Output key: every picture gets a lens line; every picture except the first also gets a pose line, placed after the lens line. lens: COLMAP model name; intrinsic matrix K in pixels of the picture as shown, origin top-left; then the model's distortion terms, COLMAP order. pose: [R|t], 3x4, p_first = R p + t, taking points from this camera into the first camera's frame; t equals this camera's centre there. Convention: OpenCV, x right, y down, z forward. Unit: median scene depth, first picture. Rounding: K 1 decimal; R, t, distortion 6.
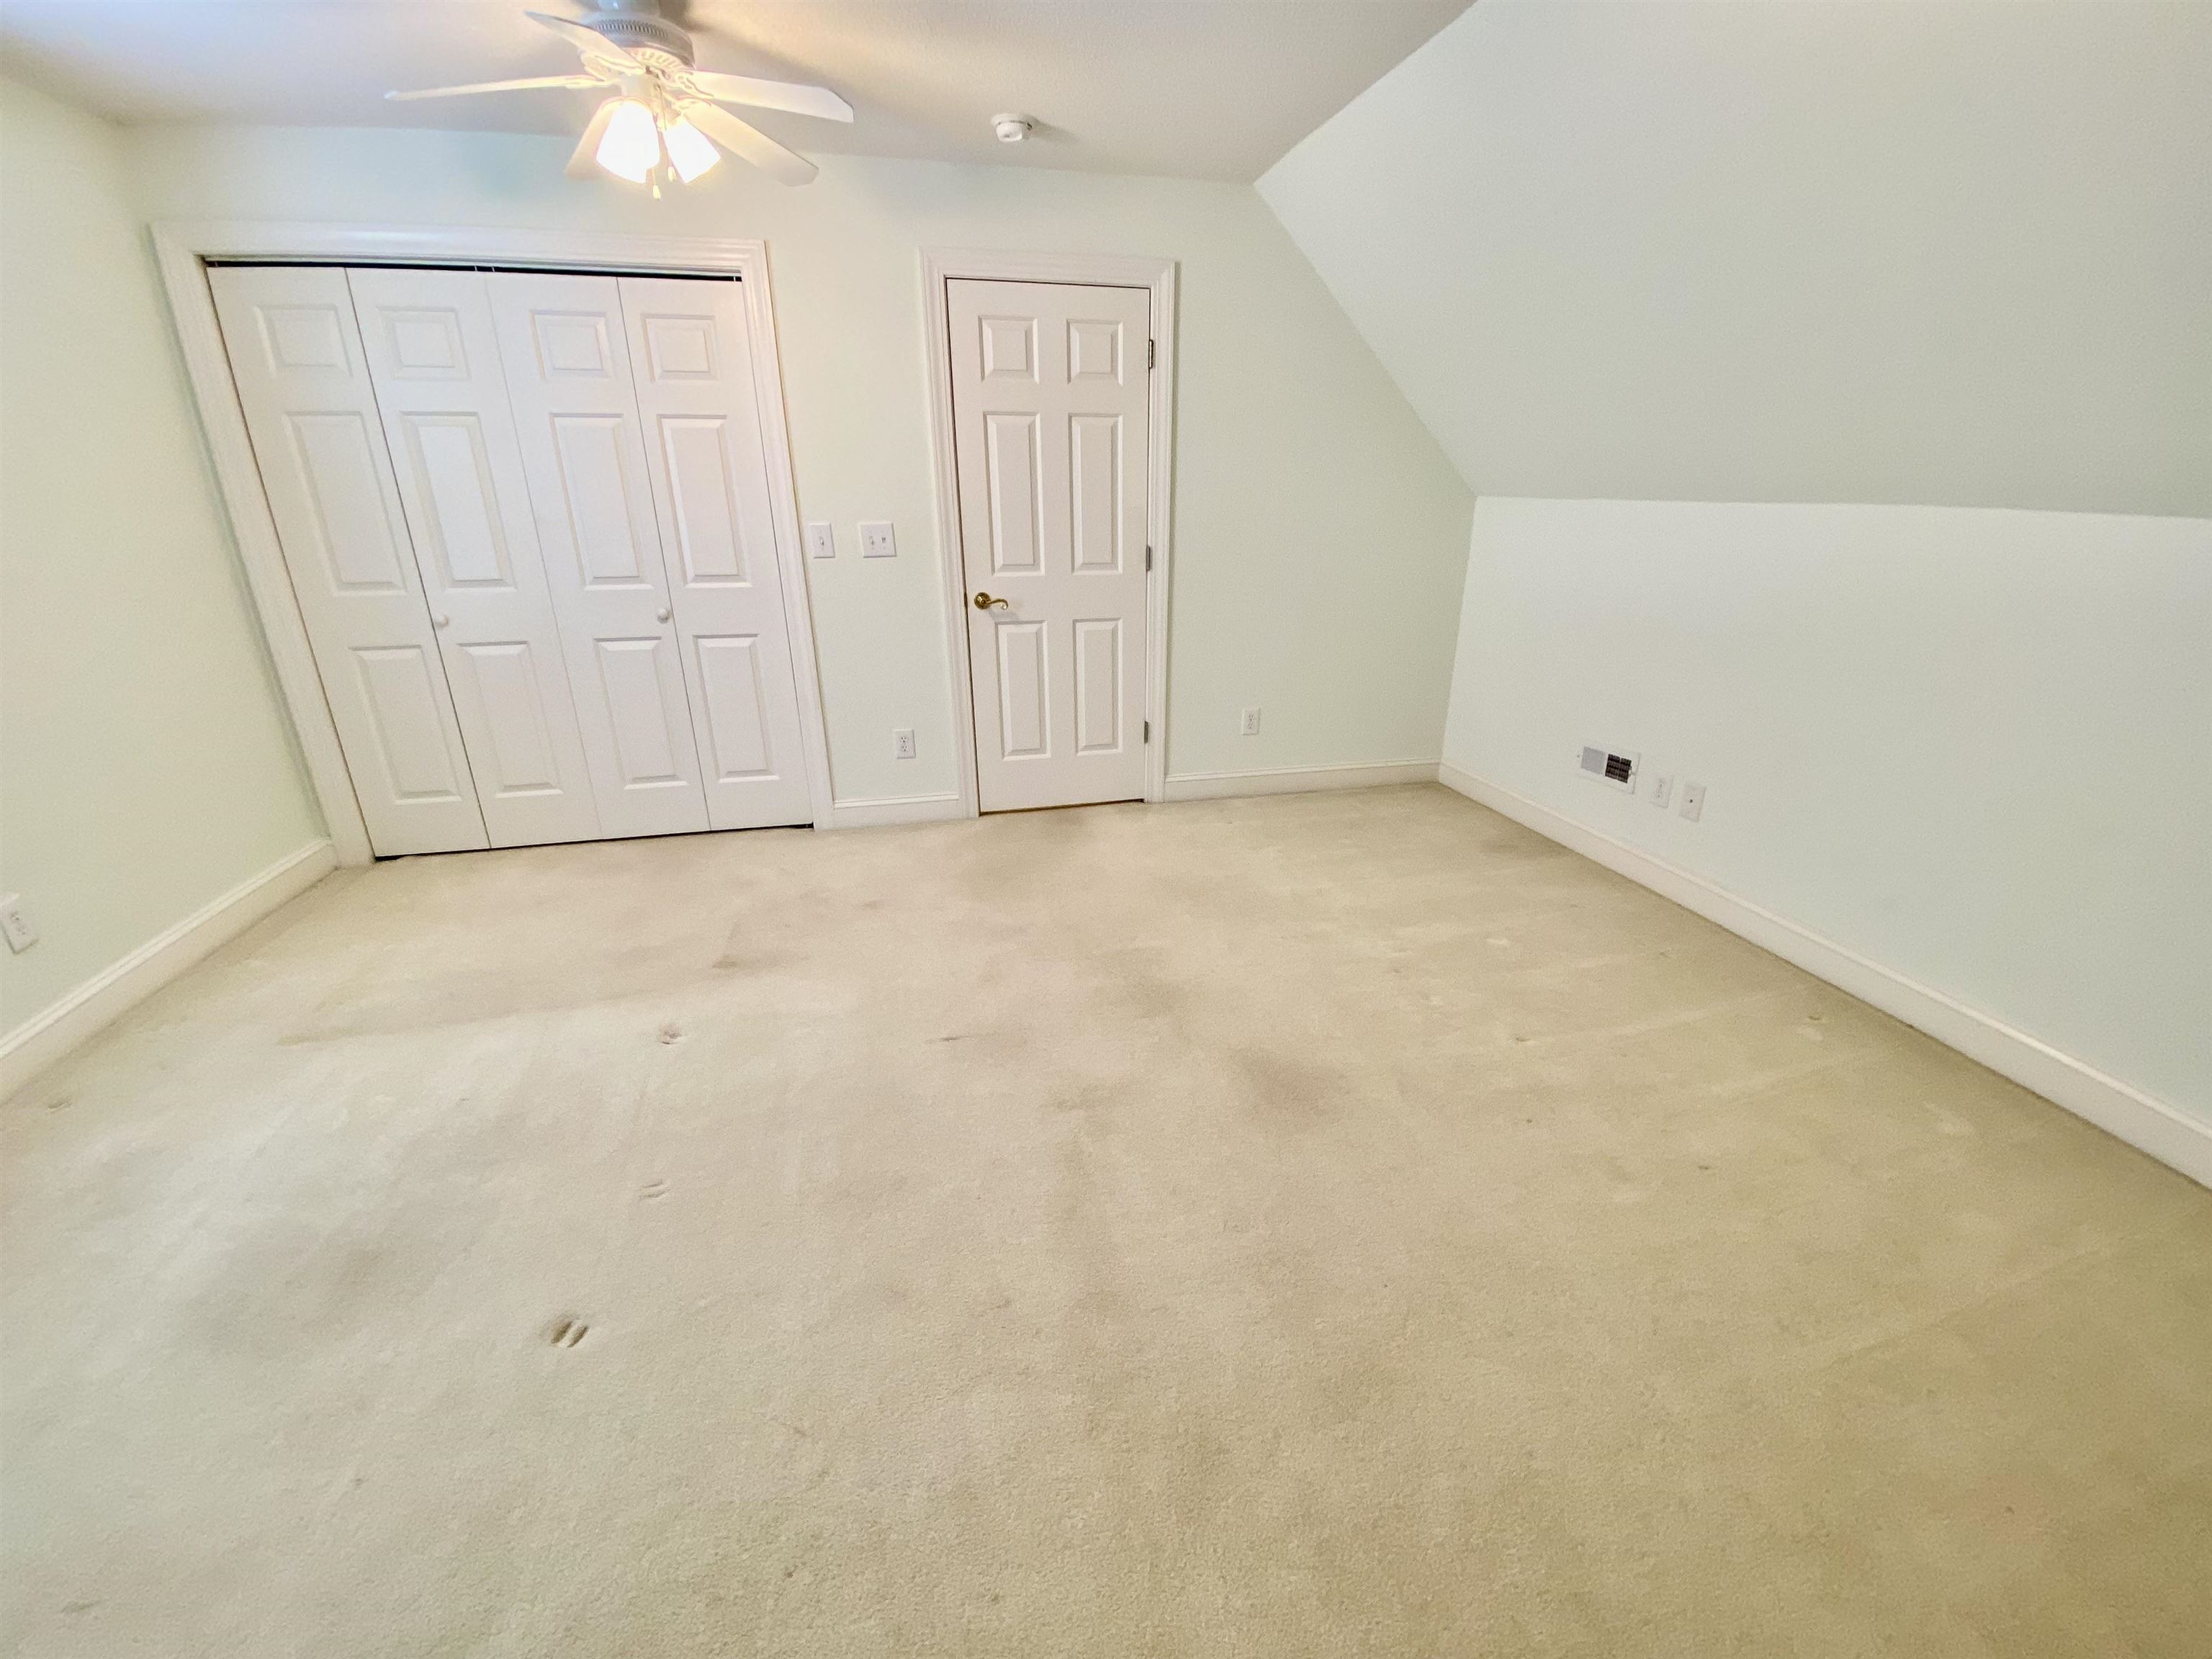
lens RADIAL K [[898.2, 0, 1115.9], [0, 898.2, 834.2], [0, 0, 1]] dist [0.024436, -0.022701]
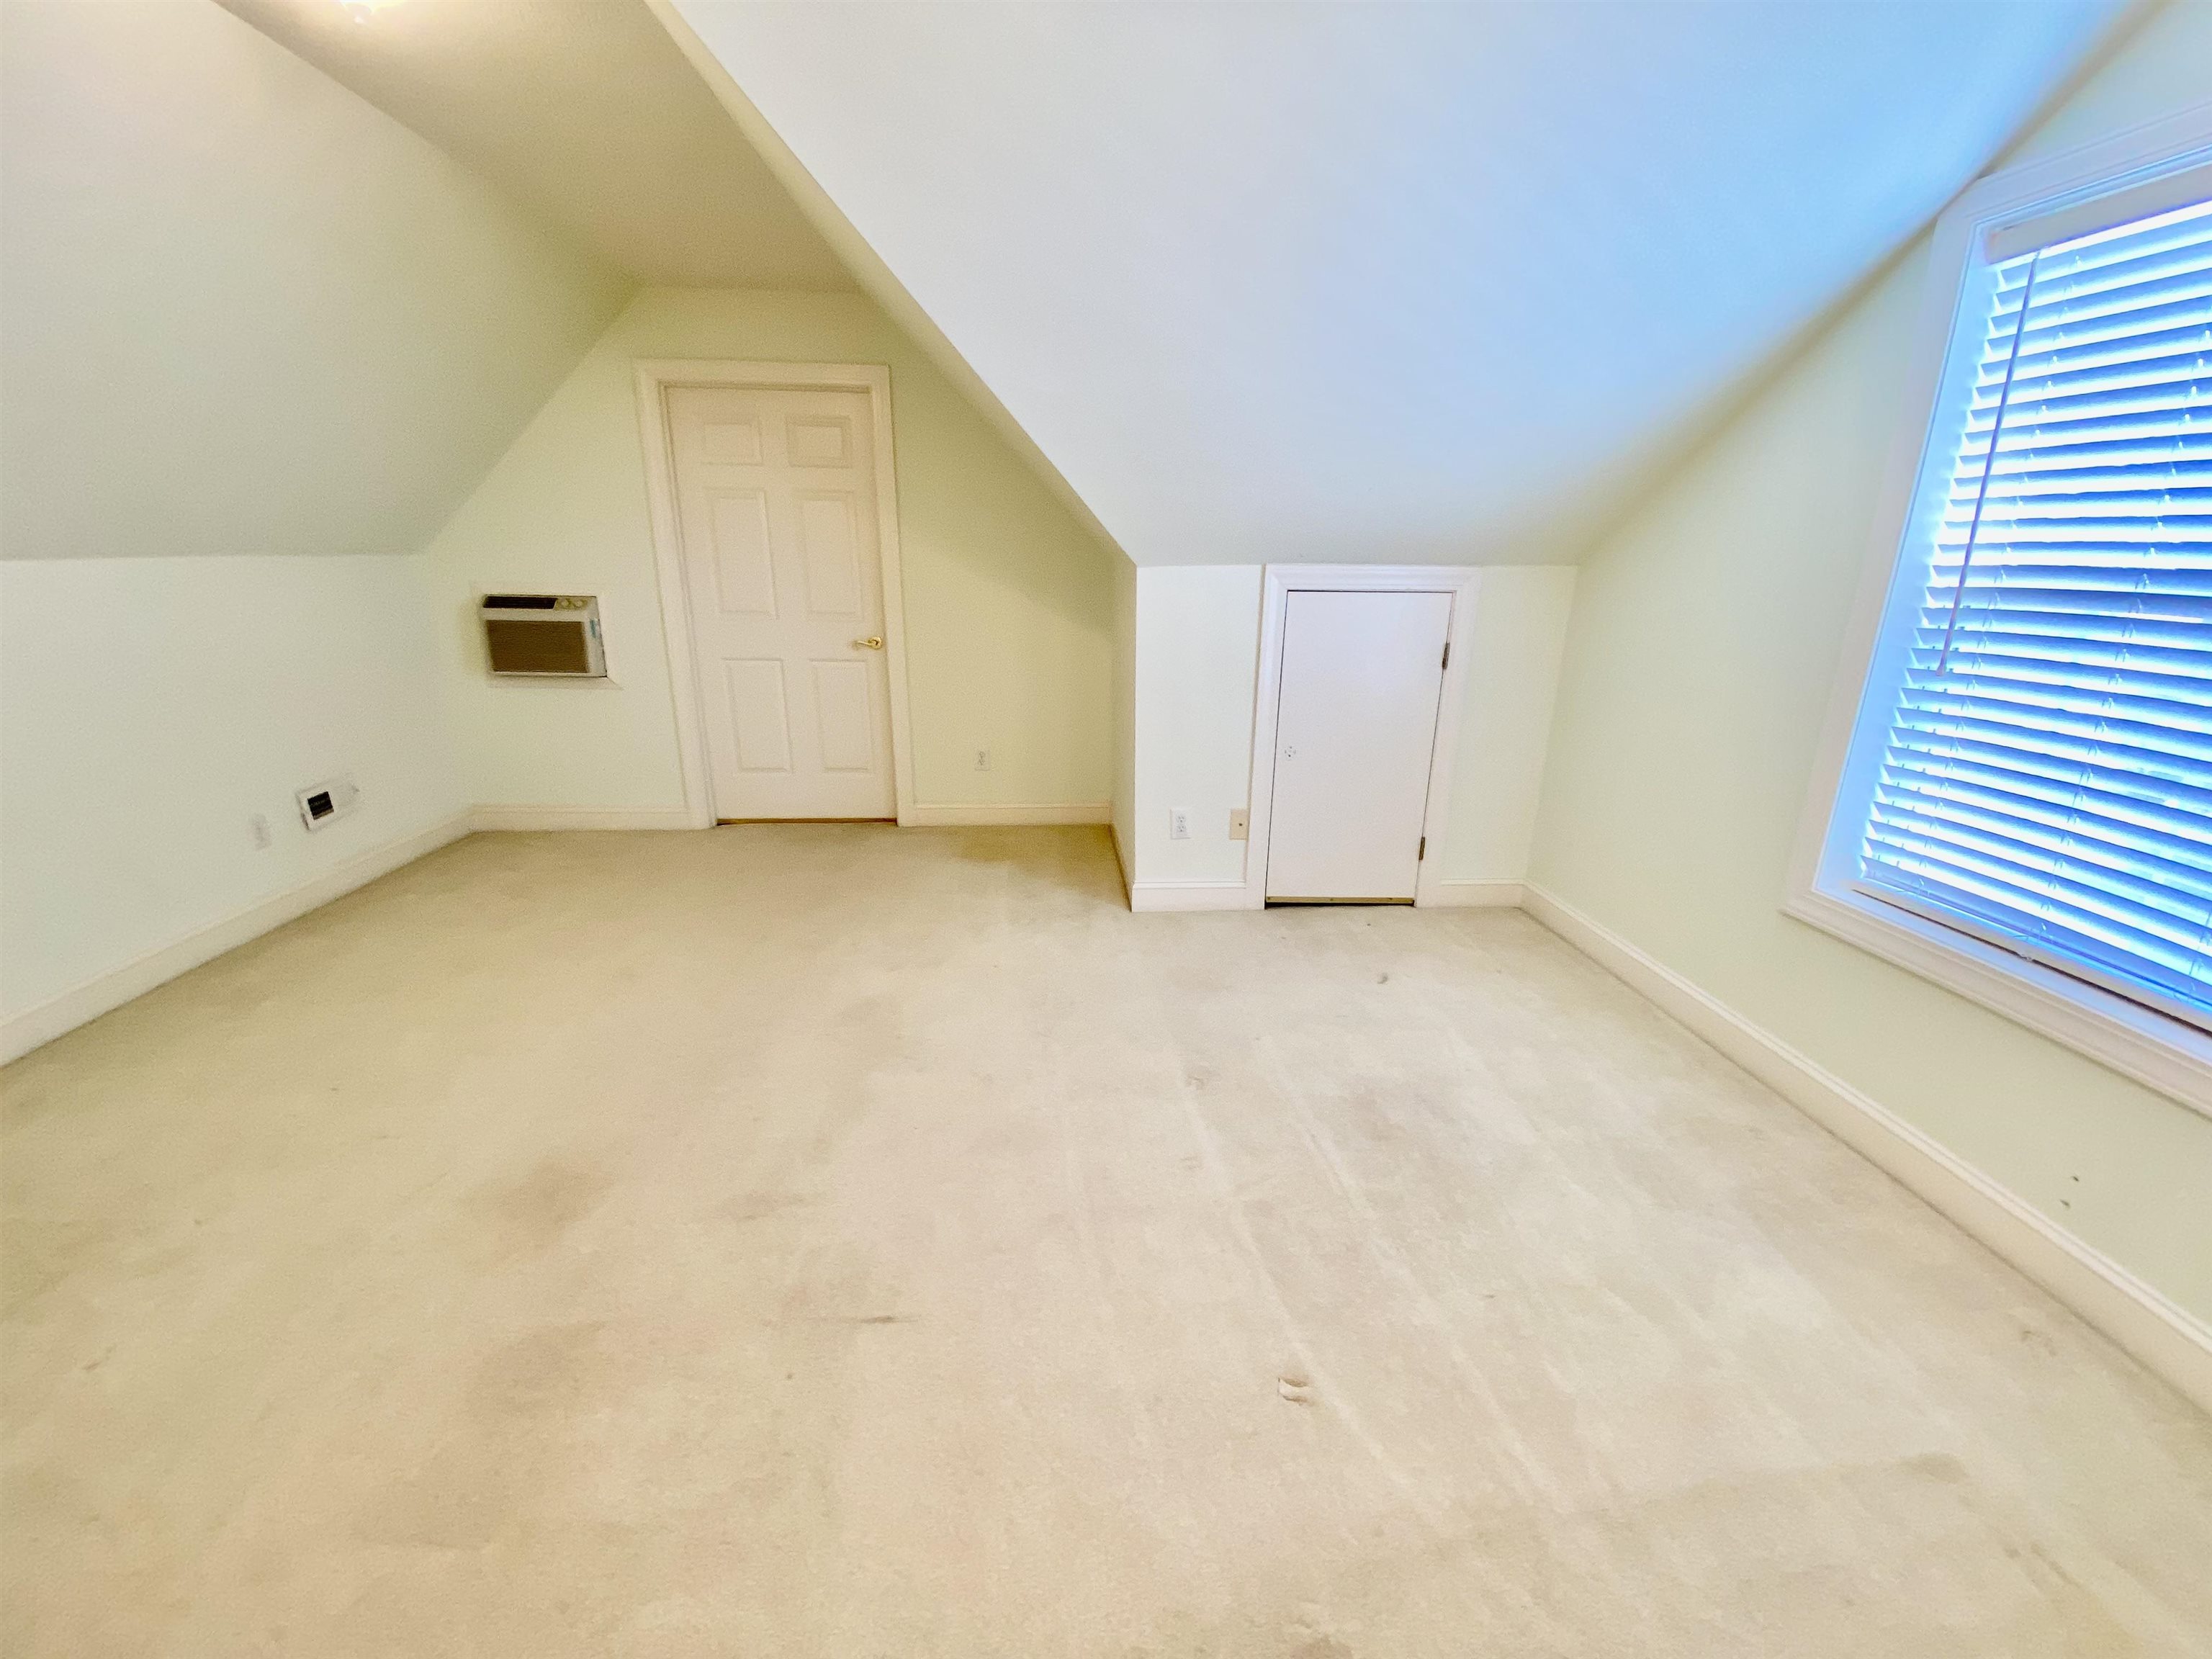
lens RADIAL K [[898.2, 0, 1115.9], [0, 898.2, 834.2], [0, 0, 1]] dist [0.024436, -0.022701]
pose [[-0.986630, -0.067209, 0.148473, -0.296996], [0.037710, 0.792144, 0.609168, -0.321165], [-0.158553, 0.606622, -0.779019, 0.876937]]
